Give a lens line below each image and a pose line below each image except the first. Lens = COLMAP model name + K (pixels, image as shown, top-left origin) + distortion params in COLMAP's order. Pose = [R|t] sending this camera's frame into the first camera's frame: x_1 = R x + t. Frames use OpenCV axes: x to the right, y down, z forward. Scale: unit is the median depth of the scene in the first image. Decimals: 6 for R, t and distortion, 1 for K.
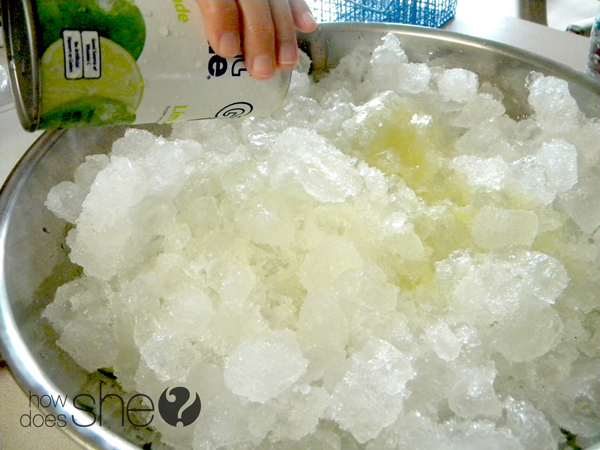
lens RADIAL K [[502.4, 0, 321.3], [0, 502.4, 224.8], [0, 0, 1]] dist [-0.091620, 0.011441]
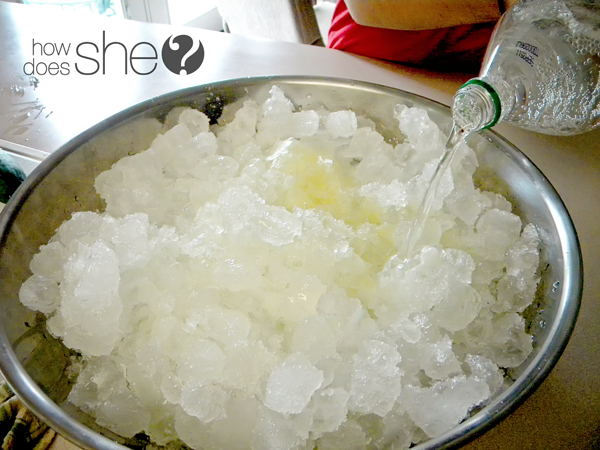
lens RADIAL K [[502.4, 0, 321.3], [0, 502.4, 224.8], [0, 0, 1]] dist [-0.091620, 0.011441]
pose [[0.935445, -0.198813, 0.292261, -0.237315], [0.207022, 0.978332, 0.002899, -0.073013], [-0.286504, 0.057793, 0.956334, -0.183448]]
